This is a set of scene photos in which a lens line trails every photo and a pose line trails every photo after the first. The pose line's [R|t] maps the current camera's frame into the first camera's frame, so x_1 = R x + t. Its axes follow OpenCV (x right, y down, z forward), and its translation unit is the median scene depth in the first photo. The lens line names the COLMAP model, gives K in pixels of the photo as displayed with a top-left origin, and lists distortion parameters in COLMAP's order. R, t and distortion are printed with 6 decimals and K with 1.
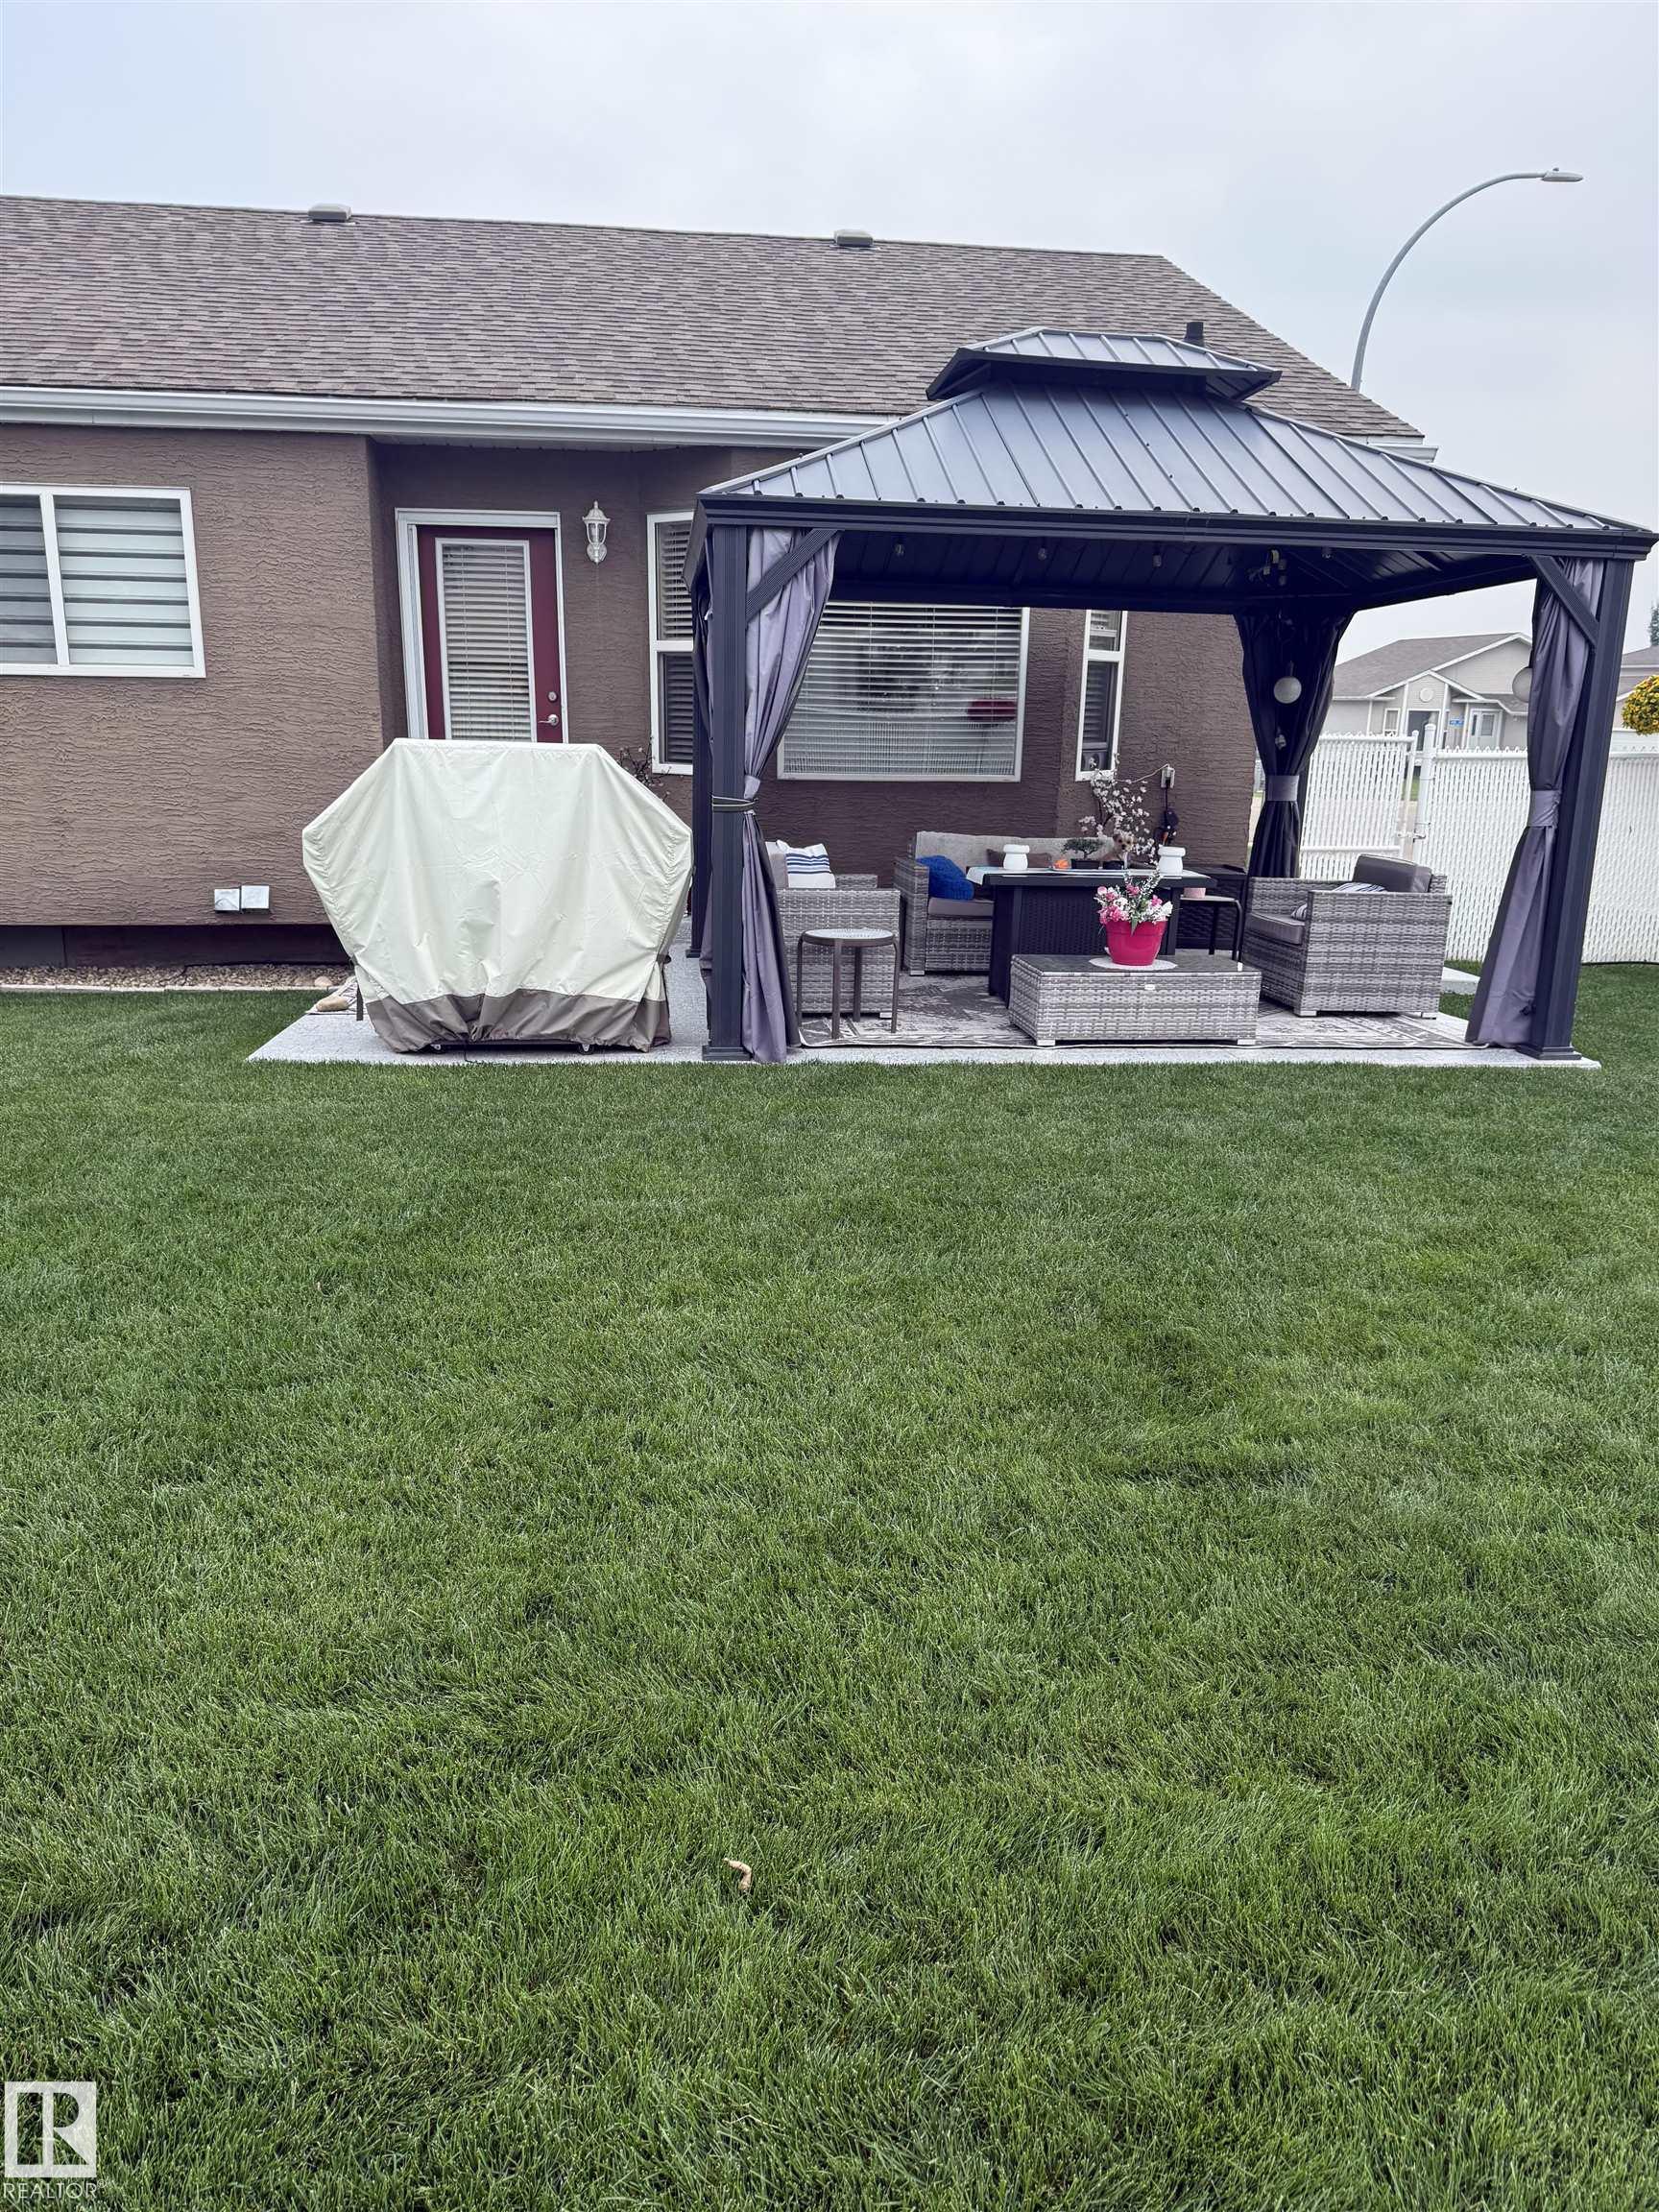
lens RADIAL K [[1565.6, 0, 829.5], [0, 1565.6, 1106.0], [0, 0, 1]] dist [0.032499, -0.047104]
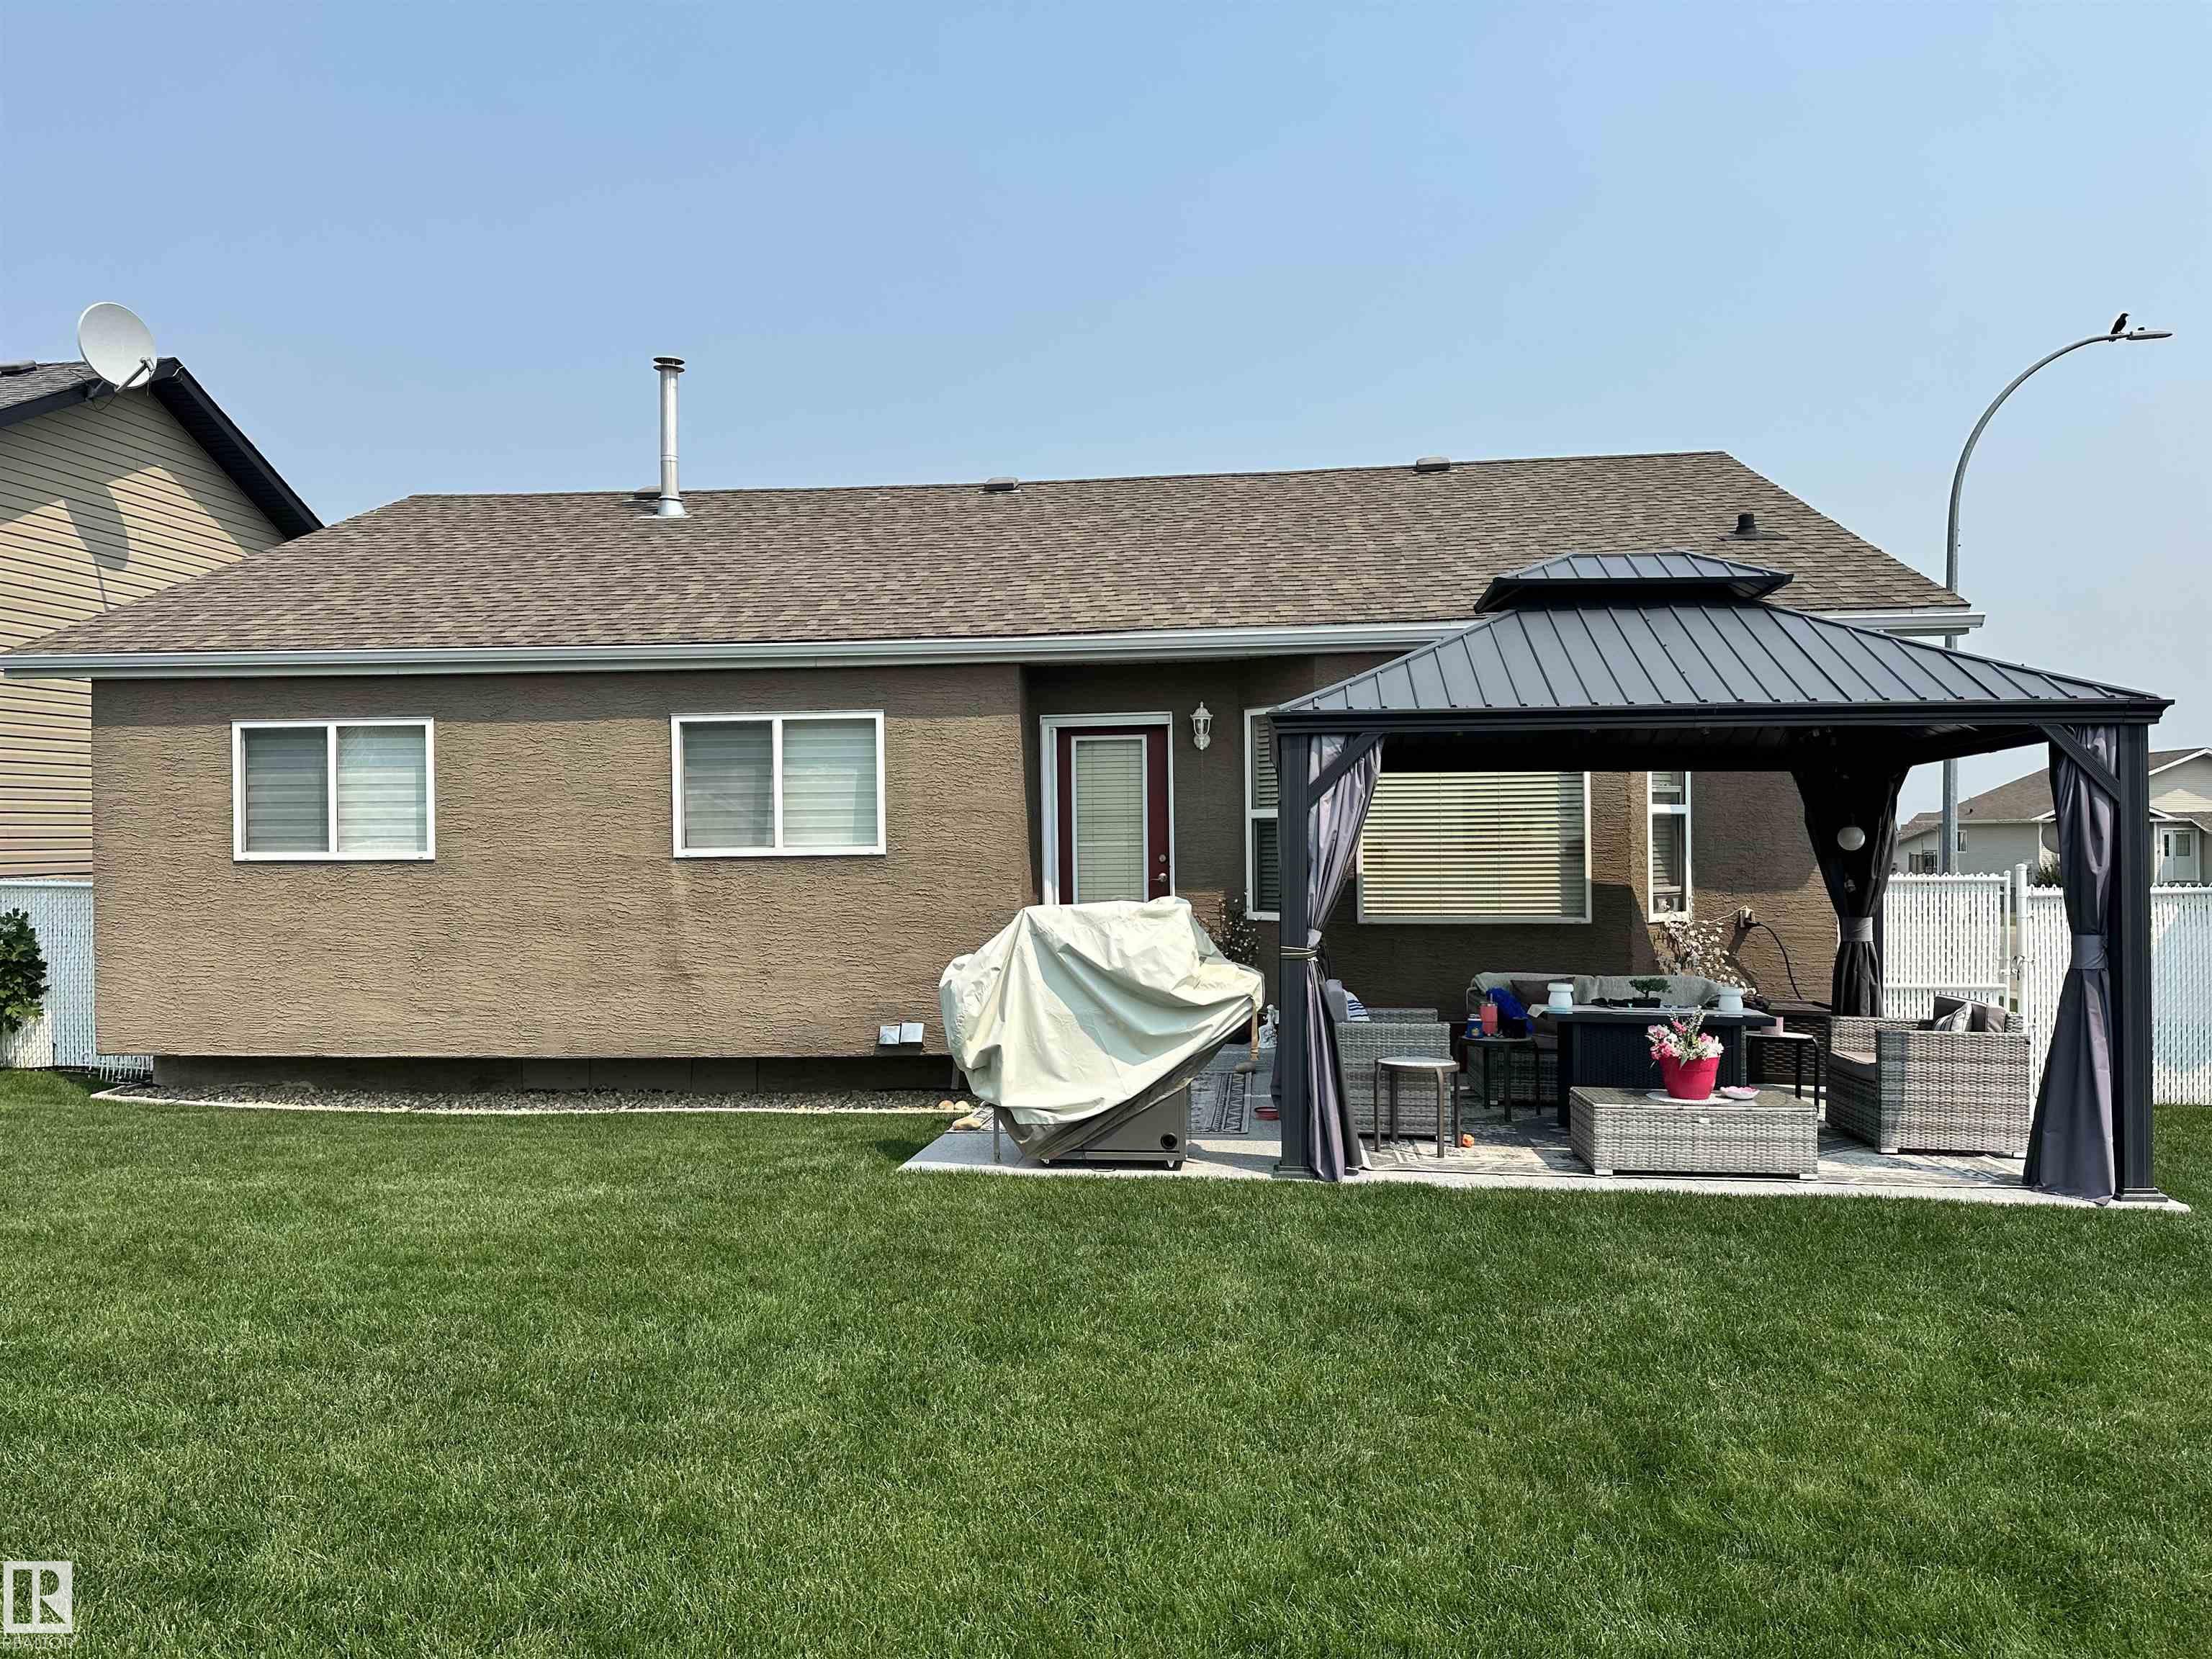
lens RADIAL K [[1552.5, 0, 1106.0], [0, 1552.5, 829.5], [0, 0, 1]] dist [0.114949, -0.147301]
pose [[0.974861, -0.029246, -0.220885, 0.041052], [-0.028034, 0.967370, -0.251811, 0.010682], [0.221042, 0.251673, 0.942232, -0.113528]]
